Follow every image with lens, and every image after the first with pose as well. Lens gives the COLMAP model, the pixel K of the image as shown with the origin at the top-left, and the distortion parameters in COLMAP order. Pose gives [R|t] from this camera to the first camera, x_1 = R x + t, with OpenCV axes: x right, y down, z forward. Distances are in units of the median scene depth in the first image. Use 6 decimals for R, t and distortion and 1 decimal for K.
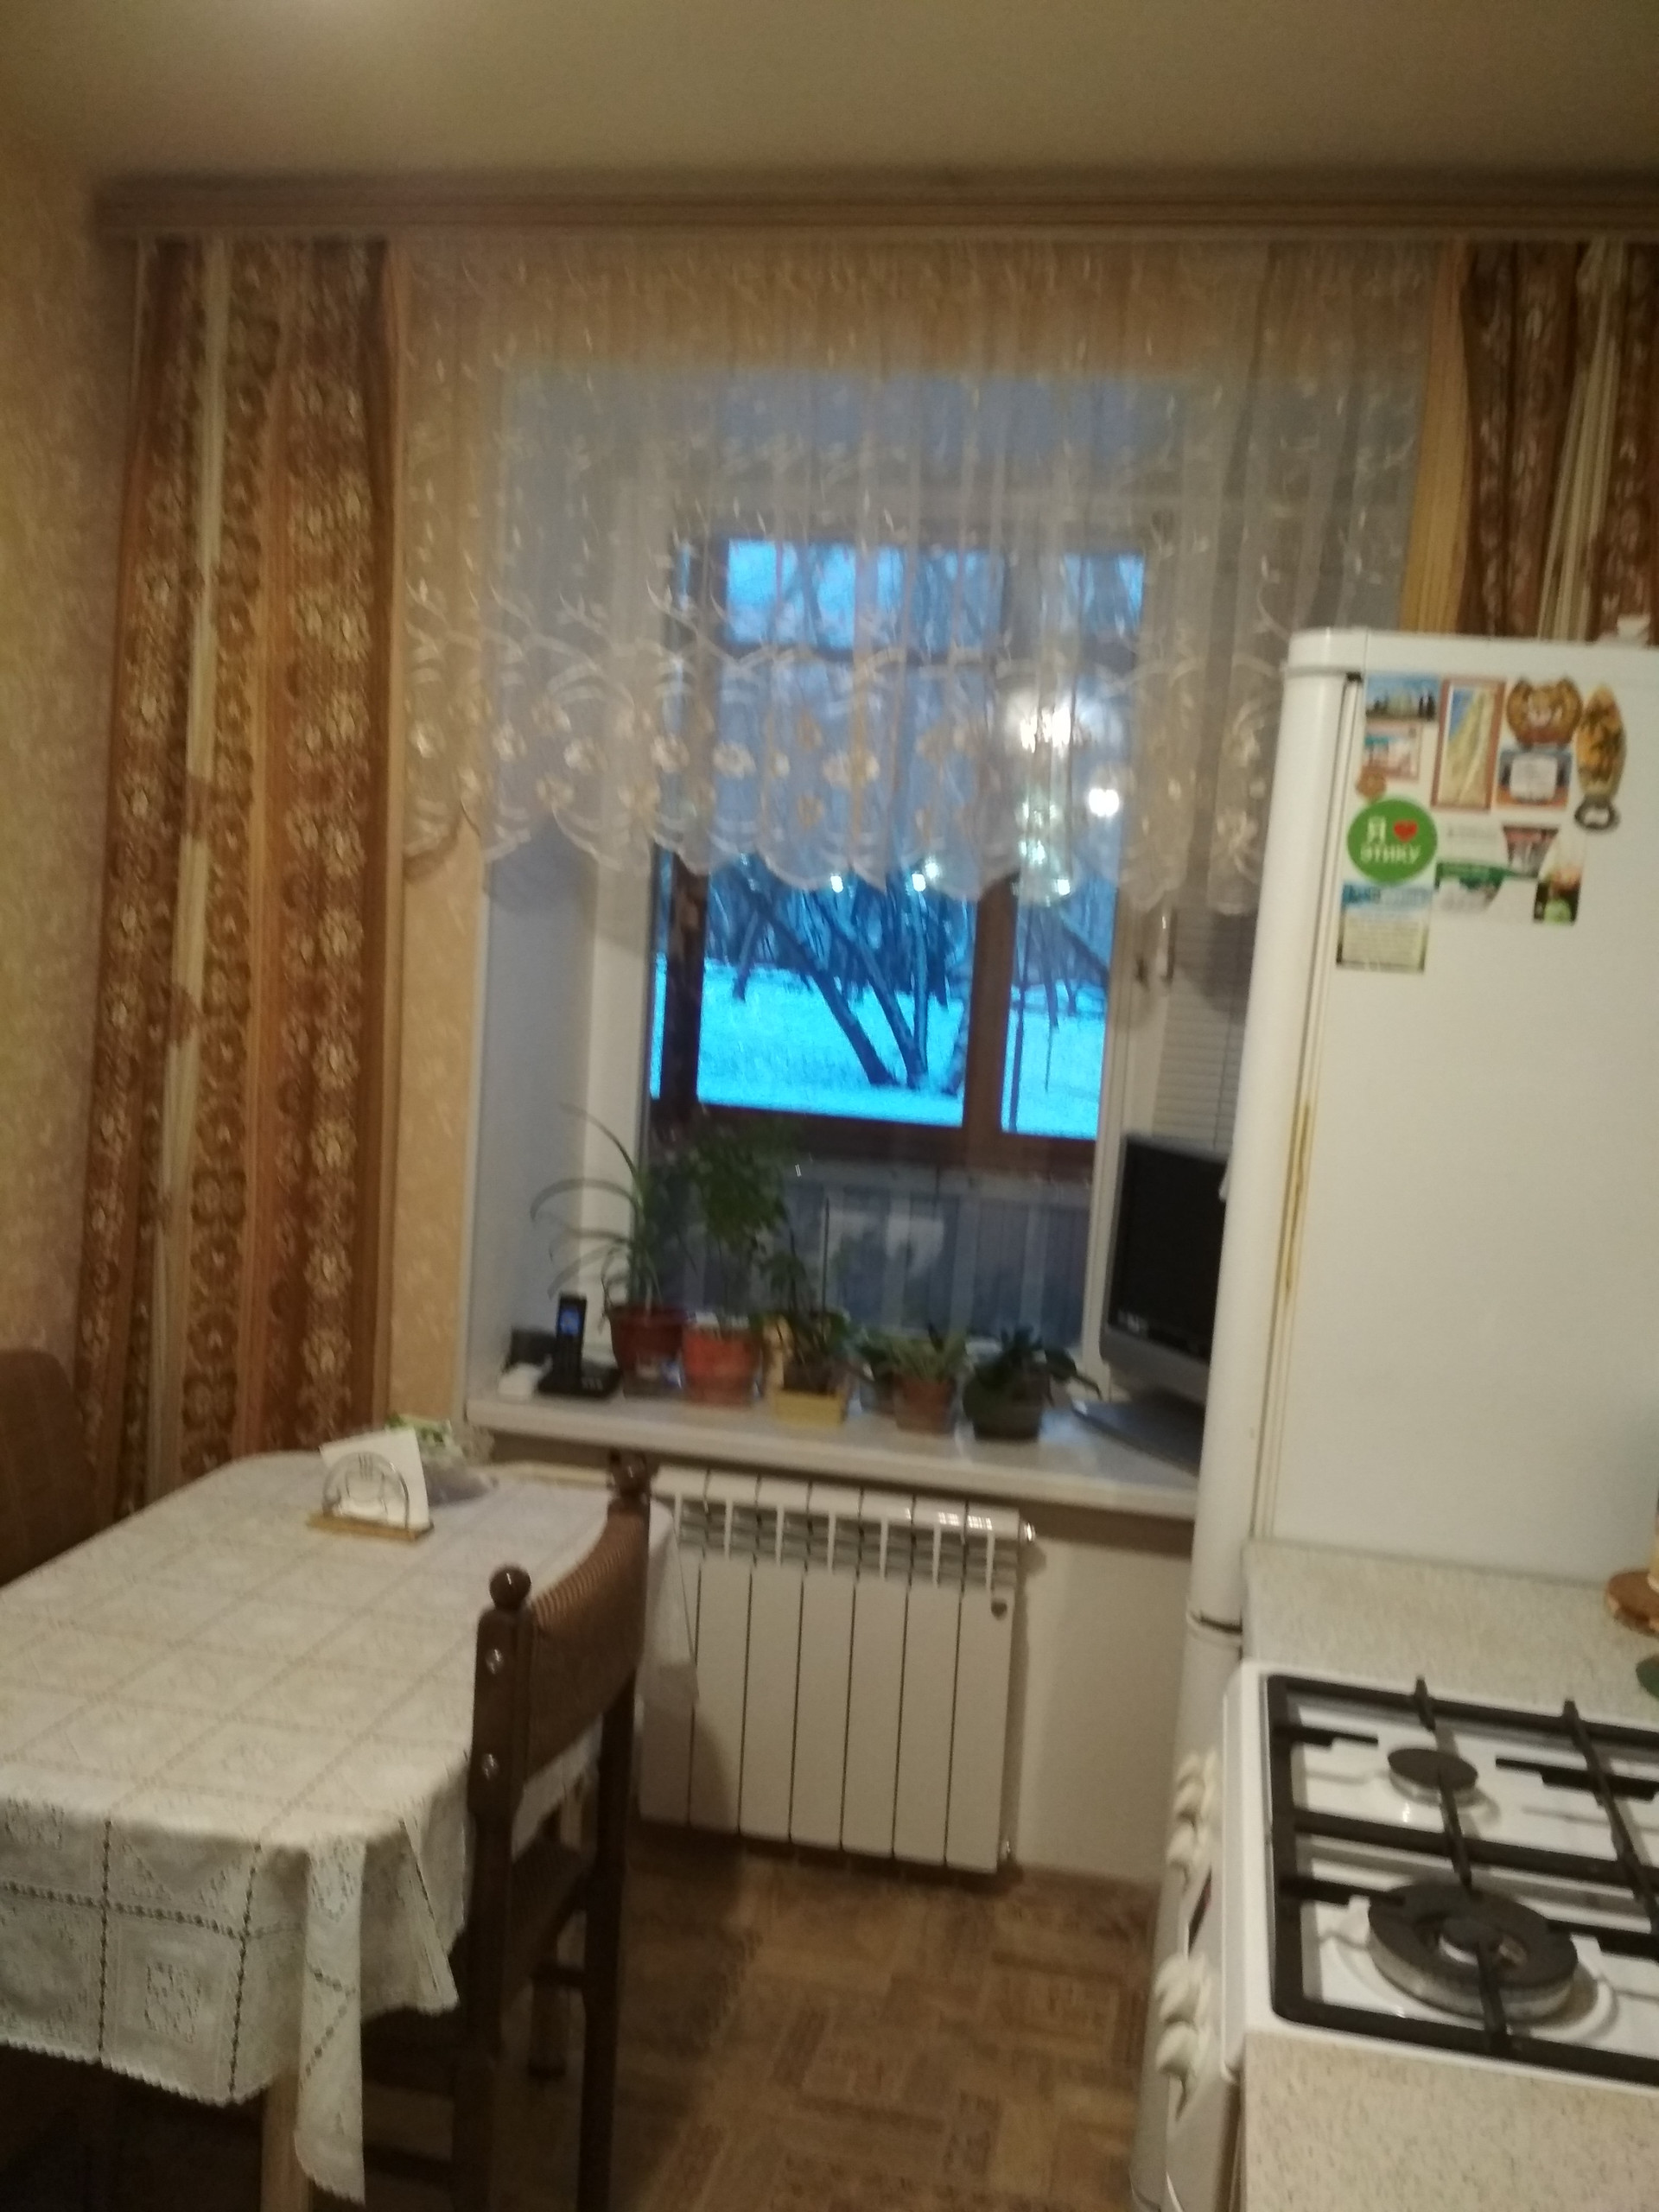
lens RADIAL K [[1998.5, 0, 811.0], [0, 1998.5, 1103.1], [0, 0, 1]] dist [0.111814, -0.233732]
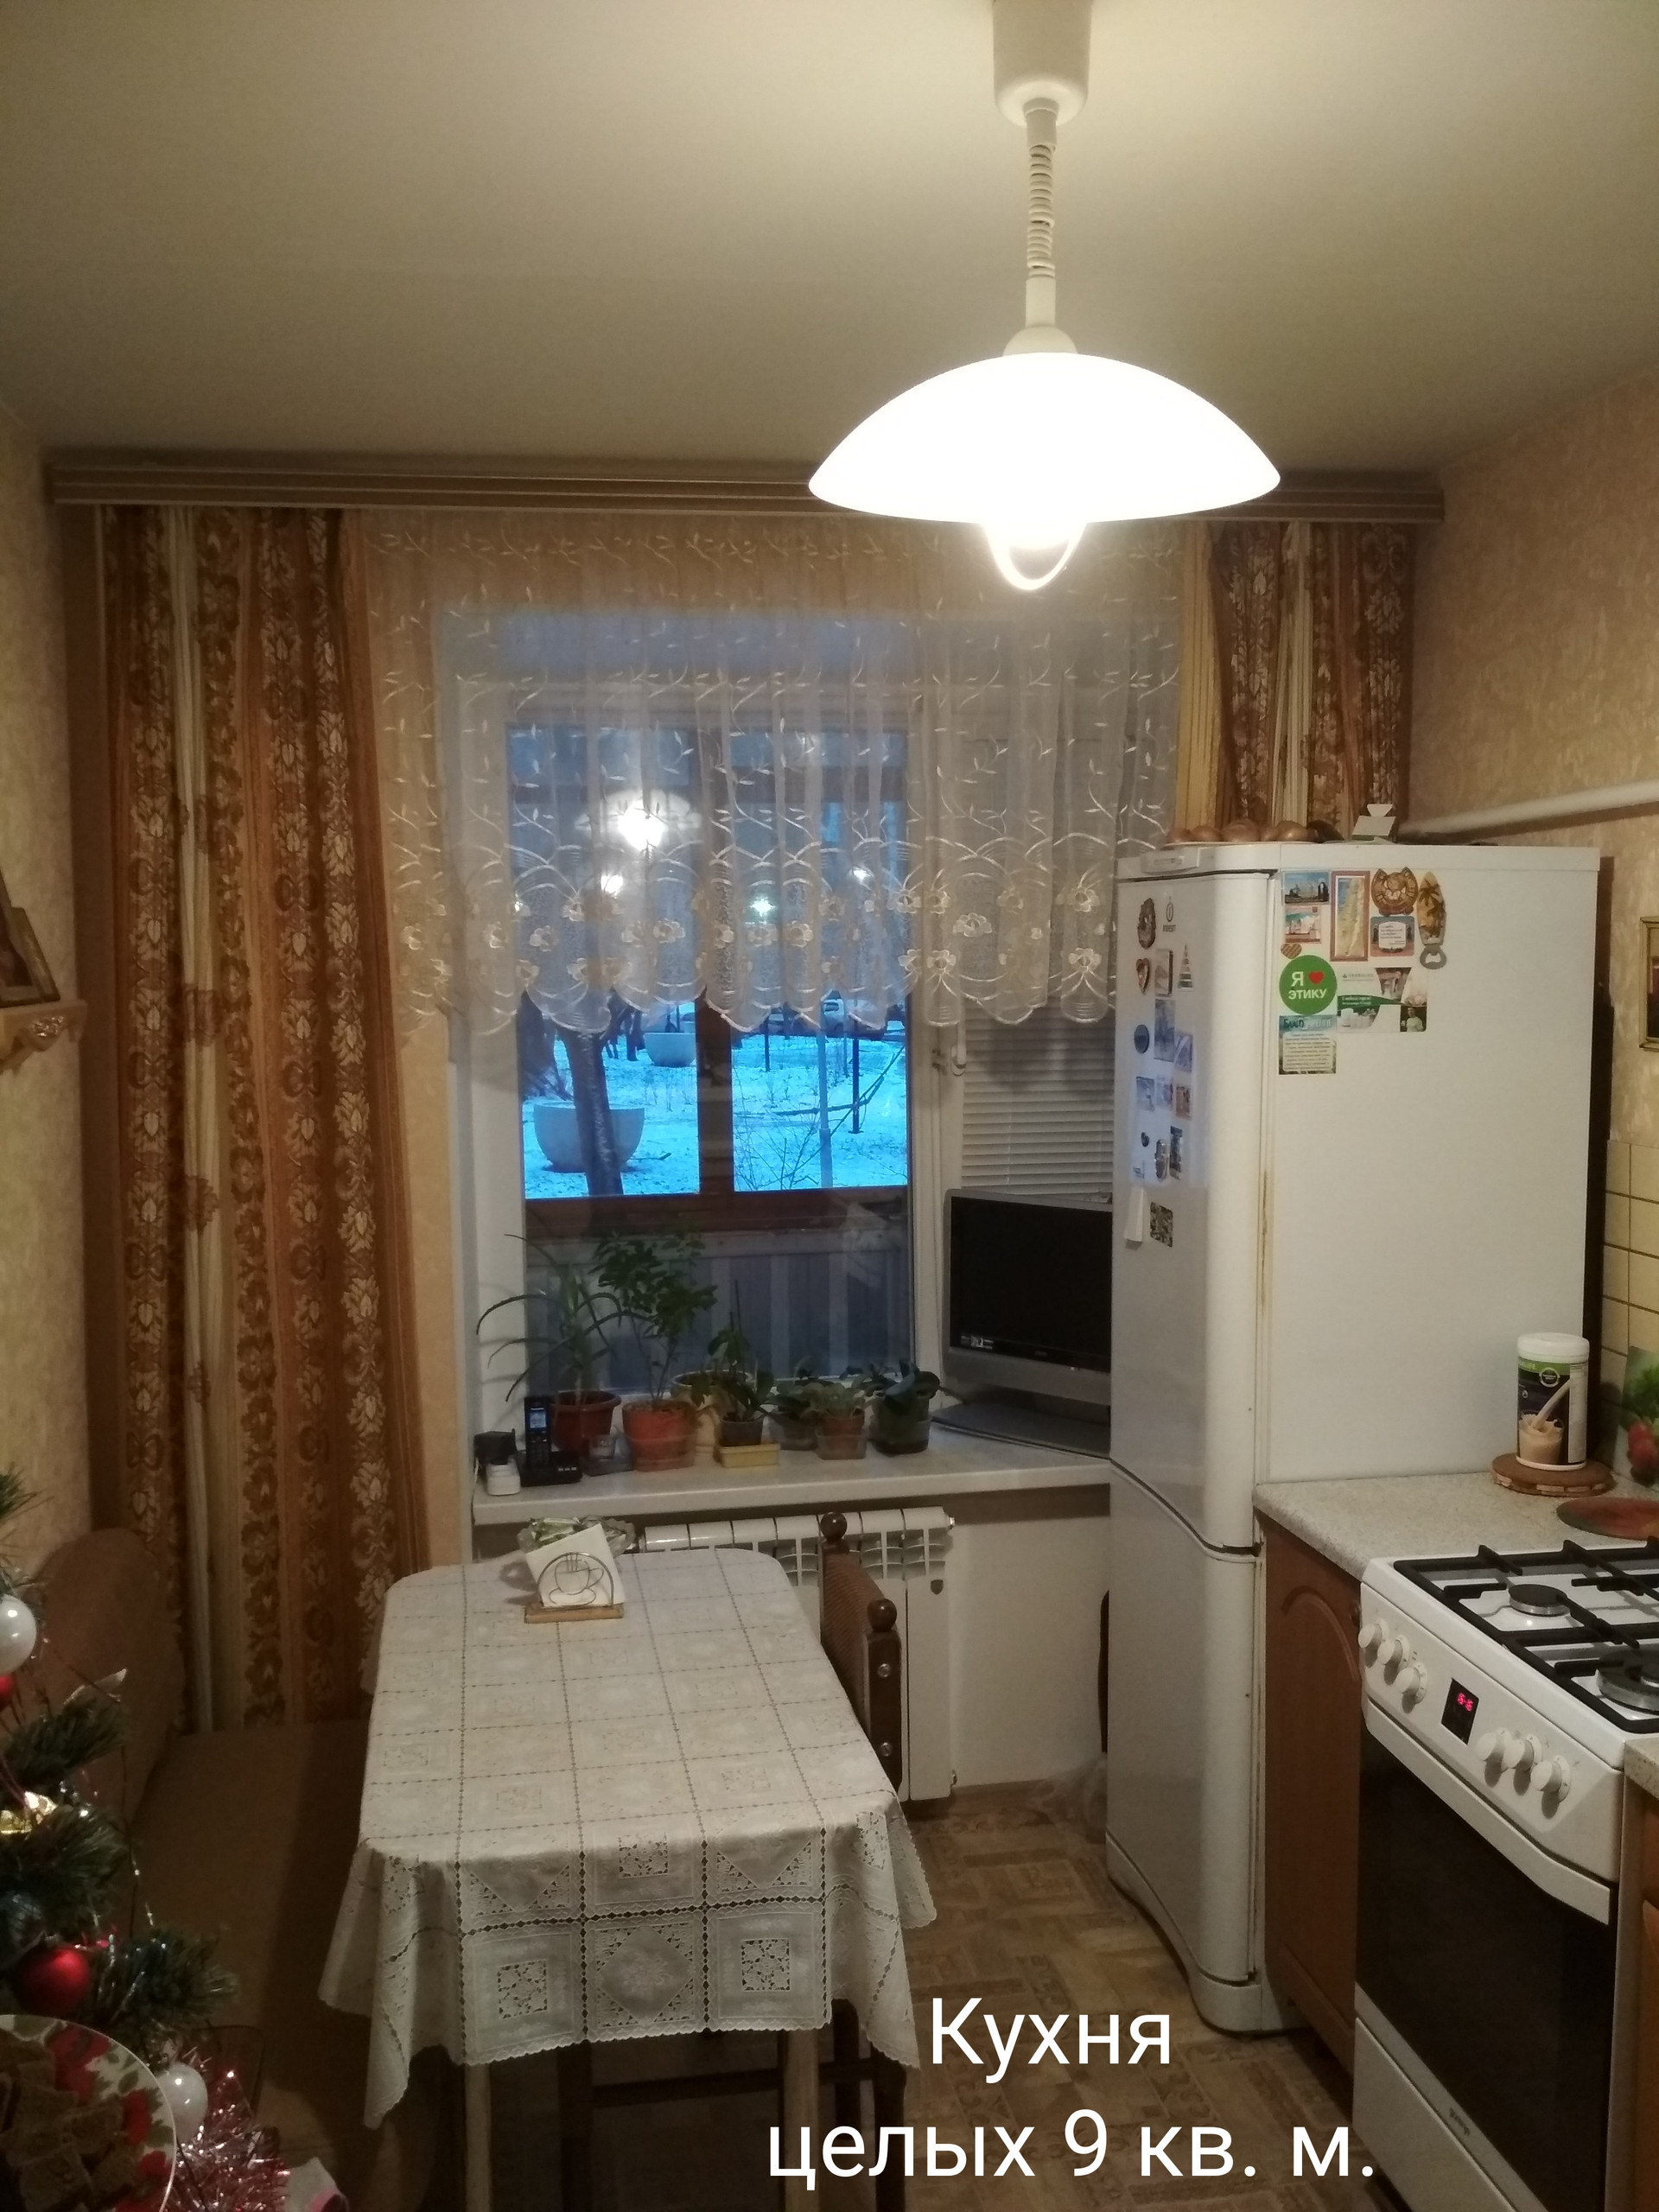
lens RADIAL K [[1998.5, 0, 846.3], [0, 1998.5, 1108.6], [0, 0, 1]] dist [0.111814, -0.233732]
pose [[0.926294, -0.117313, 0.358075, -0.440937], [0.117662, 0.992834, 0.020896, -0.090188], [-0.357961, 0.022776, 0.933459, -0.180640]]
